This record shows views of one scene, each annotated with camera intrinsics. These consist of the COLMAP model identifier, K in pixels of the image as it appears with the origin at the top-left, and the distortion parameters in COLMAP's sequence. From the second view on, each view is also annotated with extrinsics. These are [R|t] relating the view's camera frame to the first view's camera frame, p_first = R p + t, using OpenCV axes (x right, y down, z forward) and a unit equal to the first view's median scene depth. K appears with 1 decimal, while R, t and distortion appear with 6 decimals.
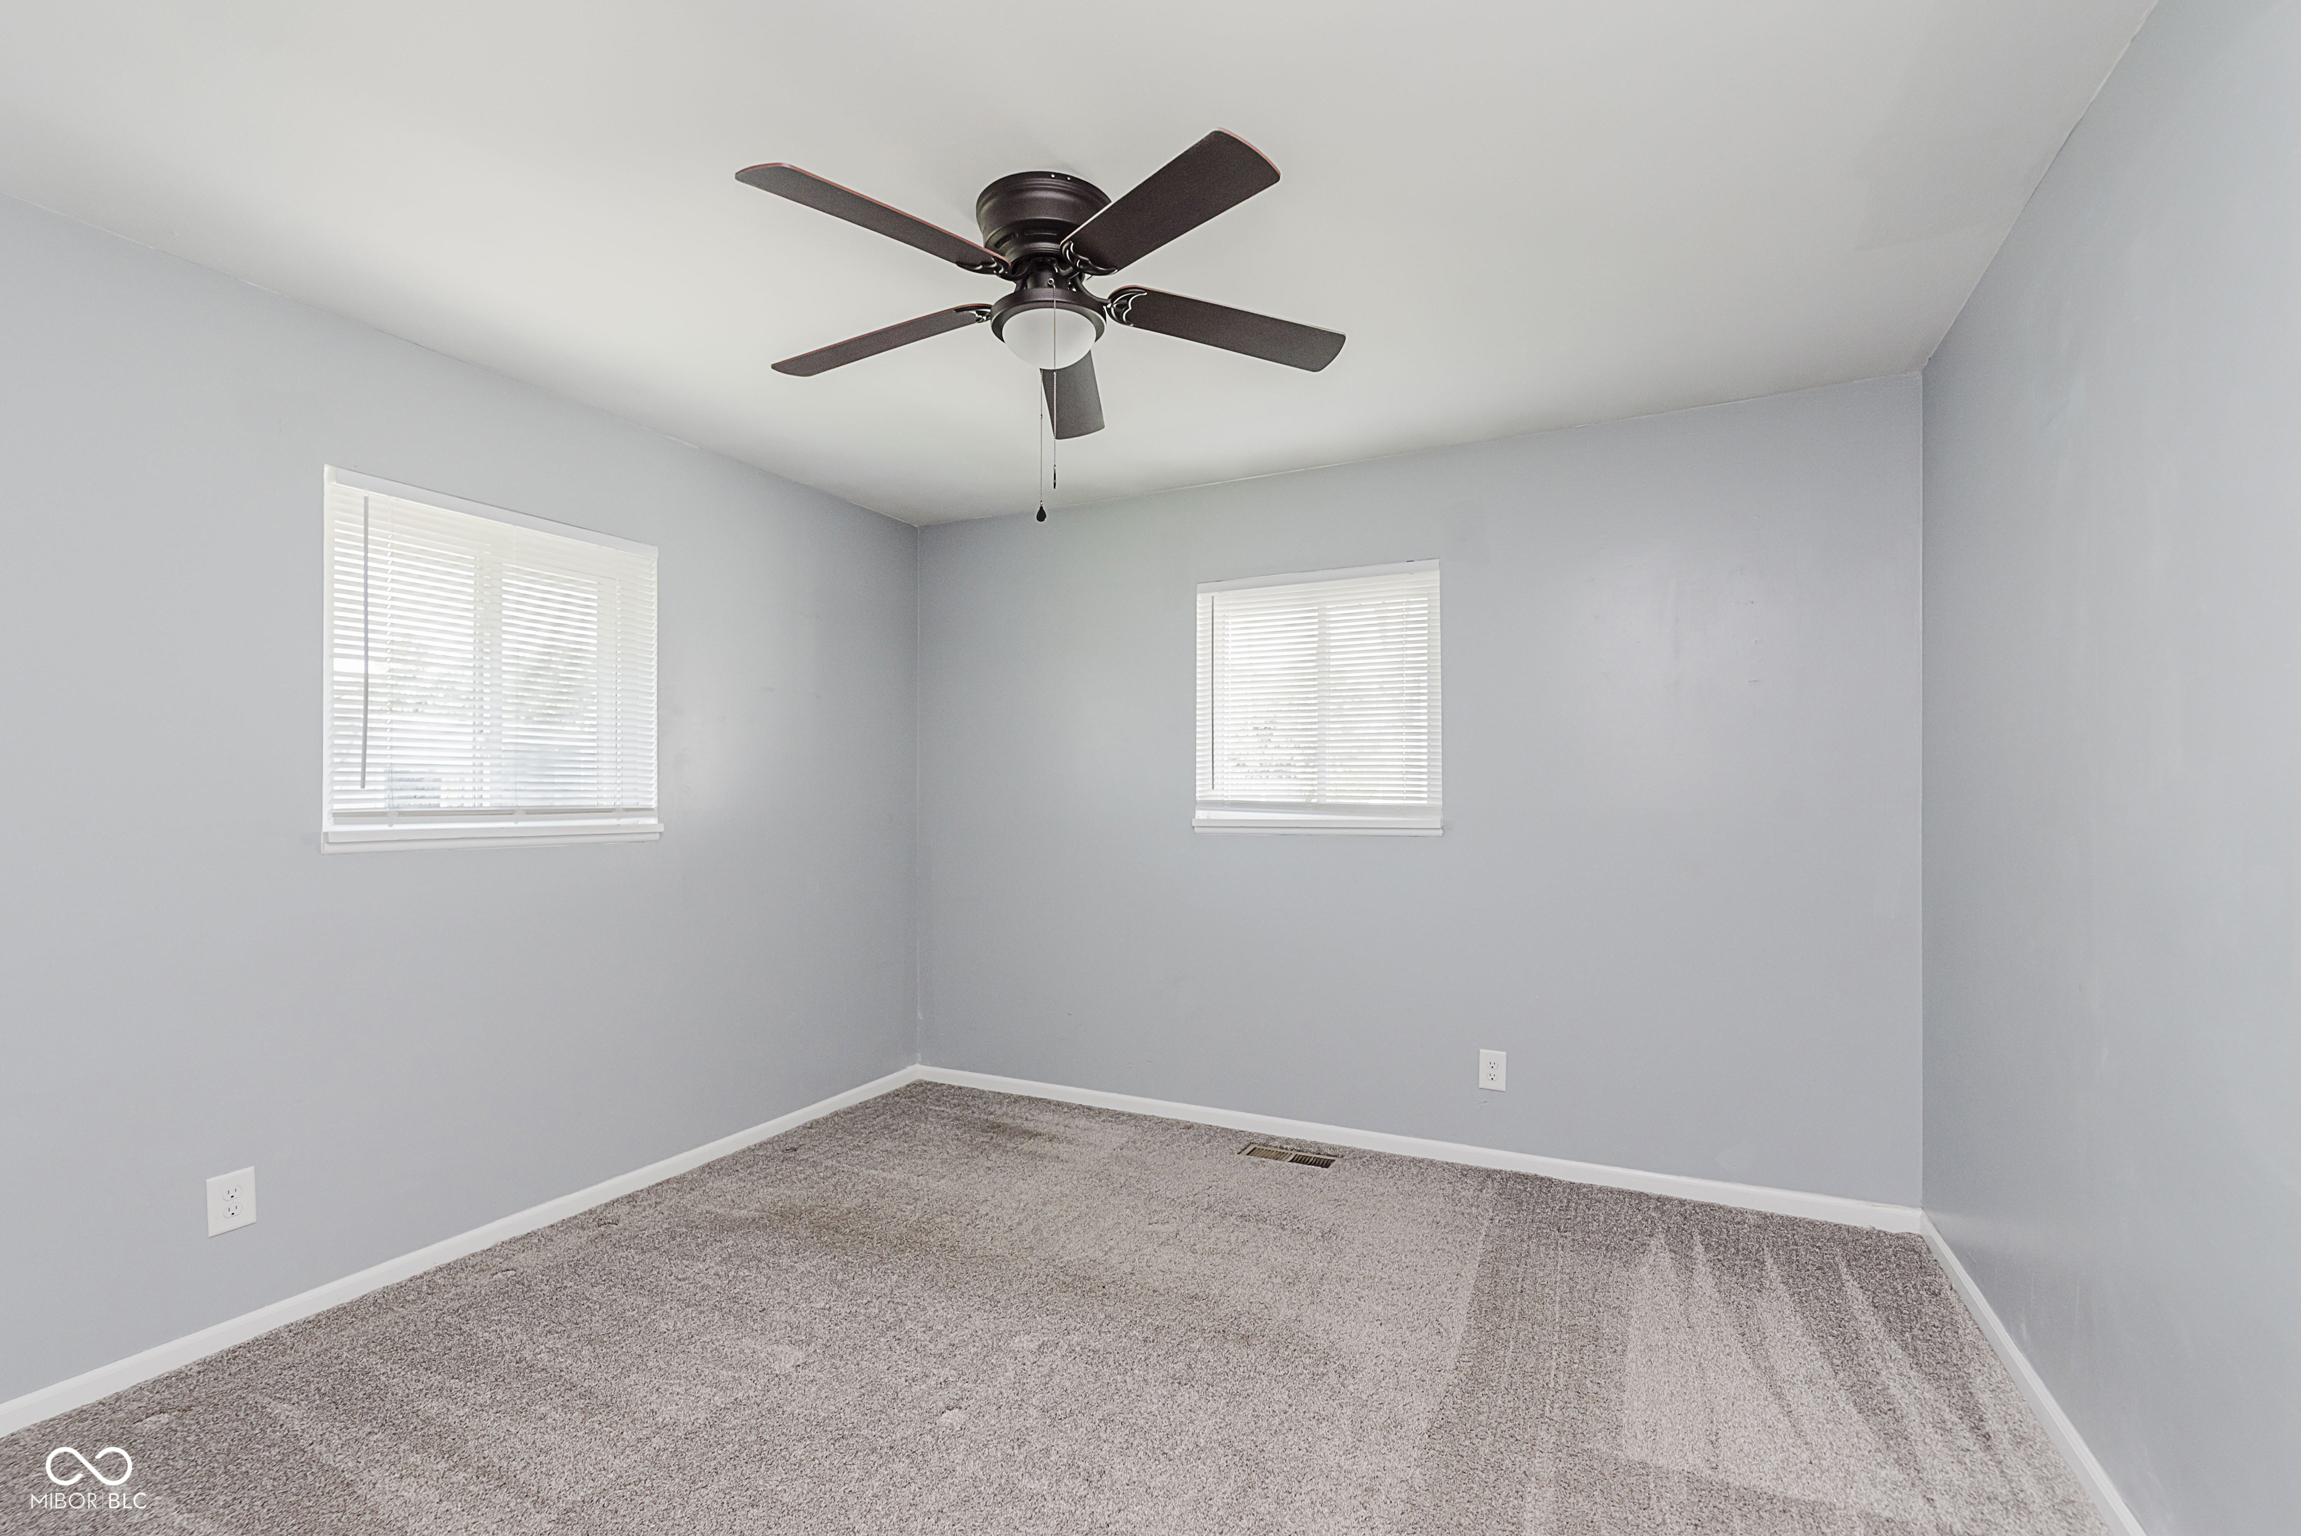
lens RADIAL K [[1000.7, 0, 1148.0], [0, 1000.7, 778.7], [0, 0, 1]] dist [0.001781, 0.000206]
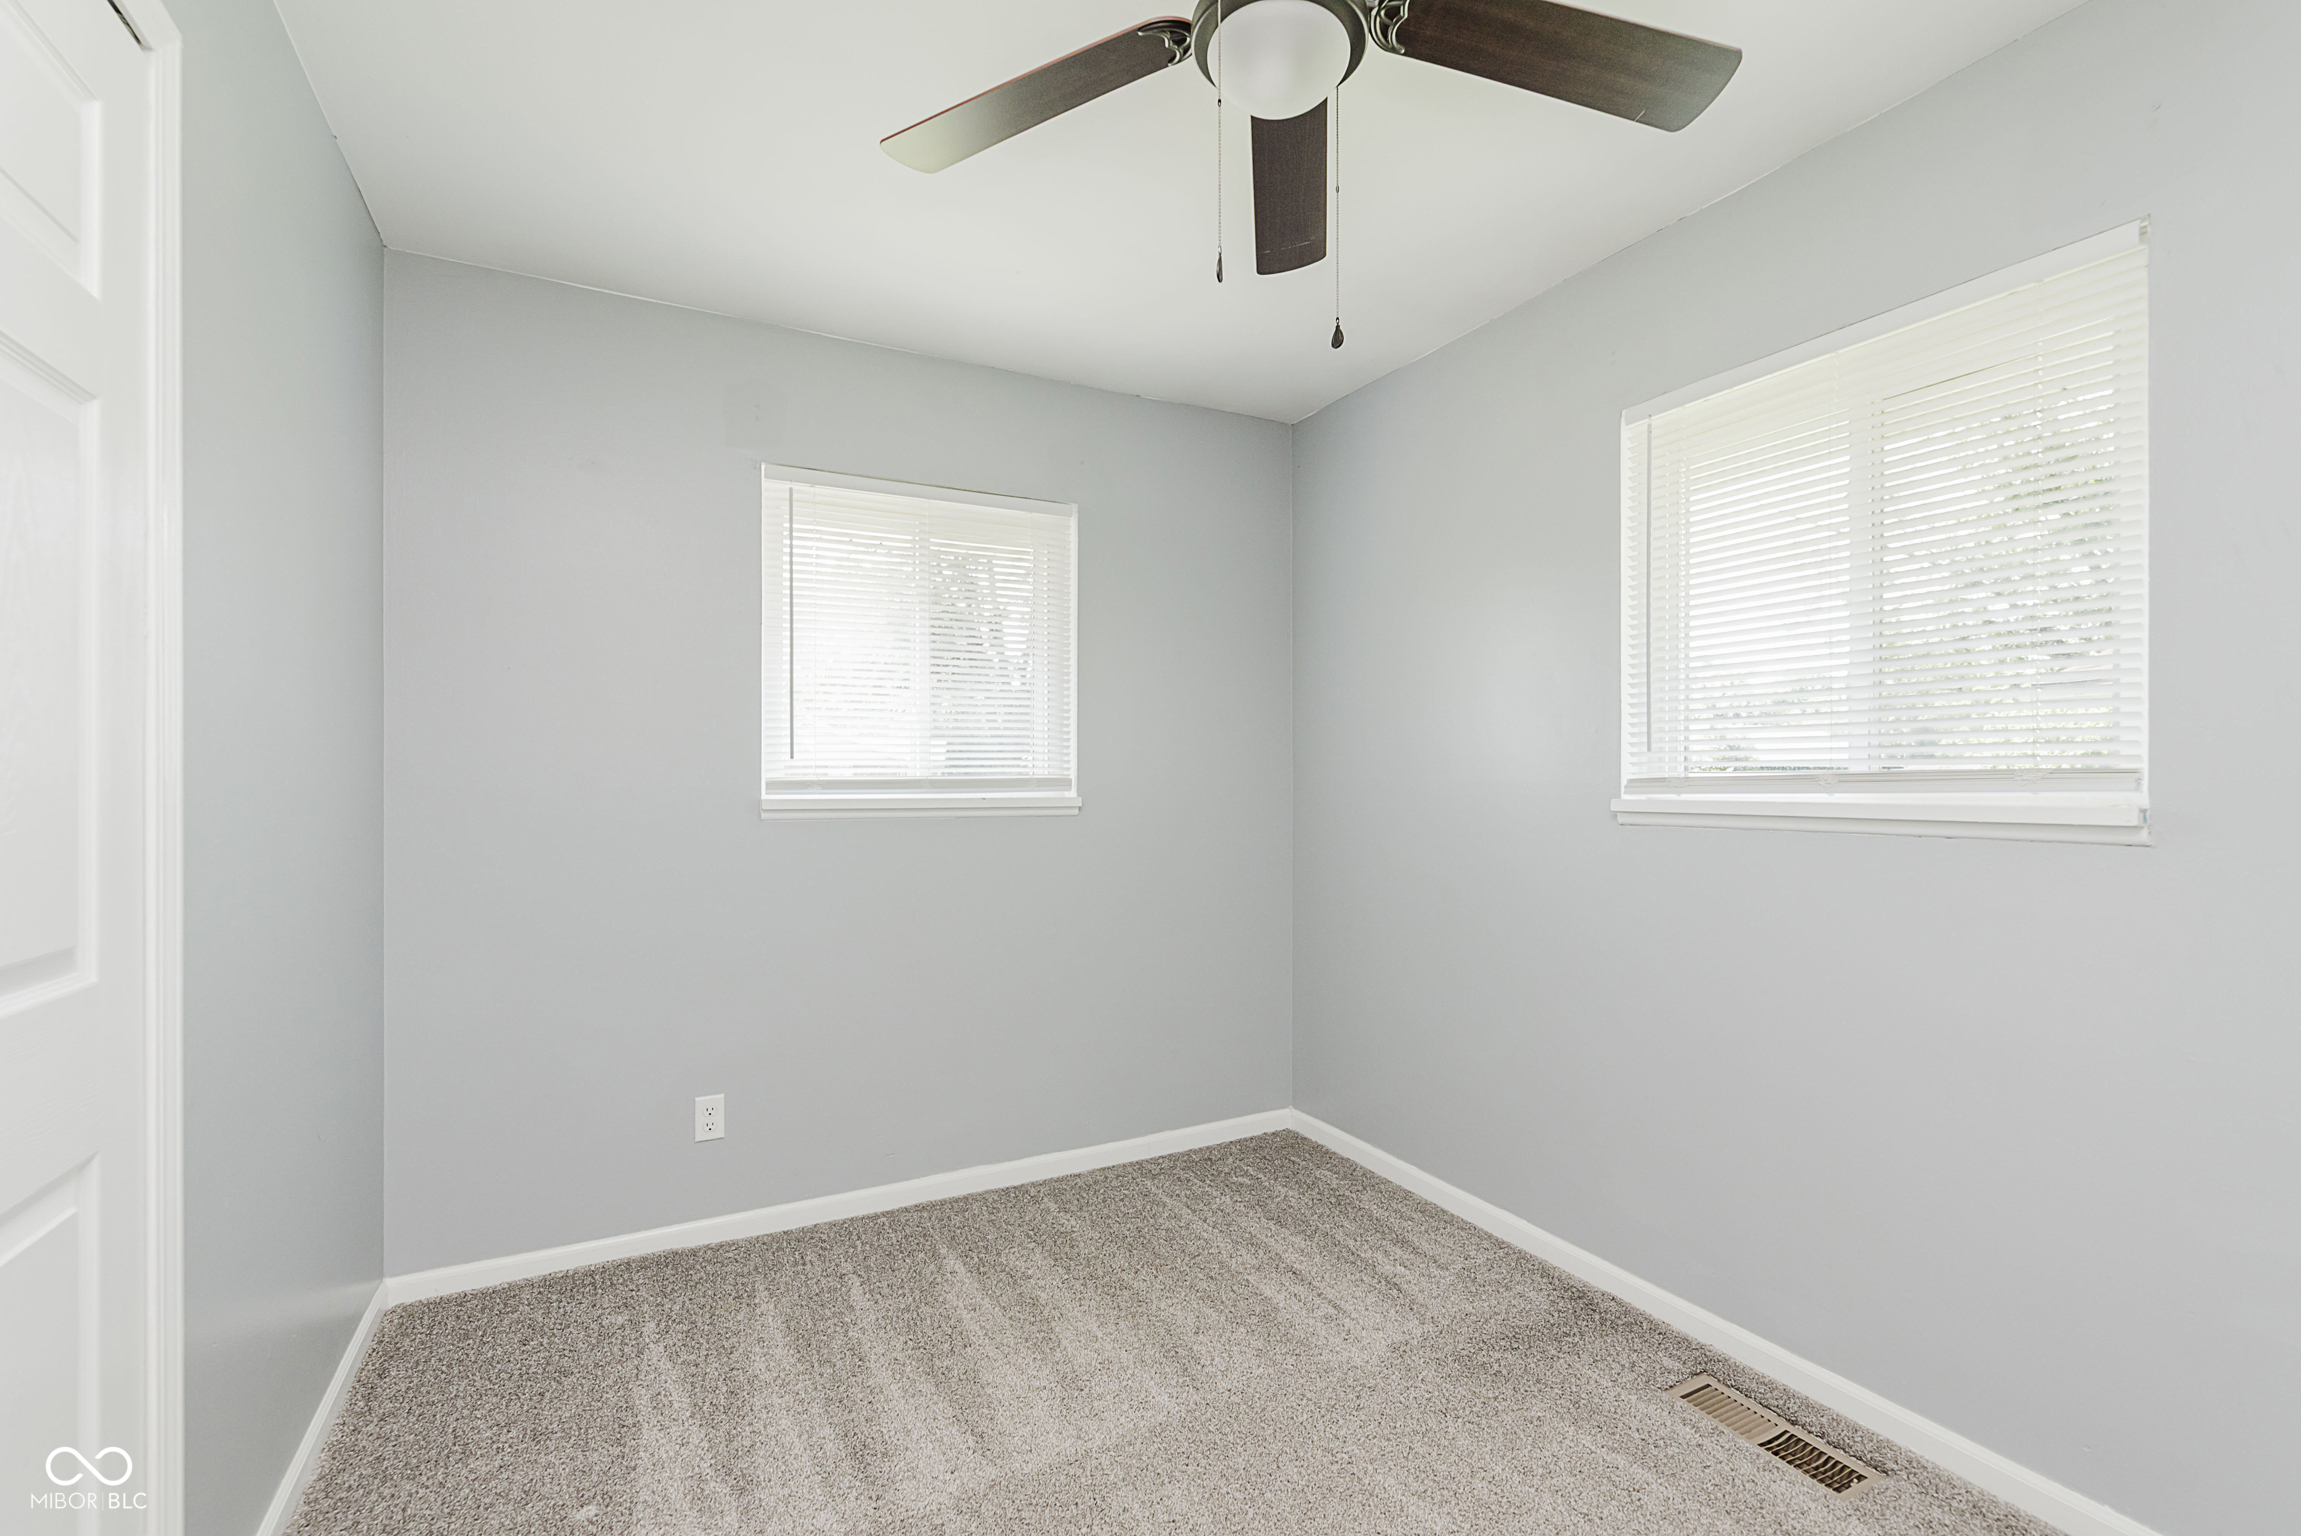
lens RADIAL K [[1000.7, 0, 1163.9], [0, 1000.7, 770.0], [0, 0, 1]] dist [0.001781, 0.000206]
pose [[0.807592, 0.000462, -0.589741, 0.161296], [0.010047, 0.999844, 0.014541, 0.007796], [0.589655, -0.017668, 0.807462, 0.331102]]
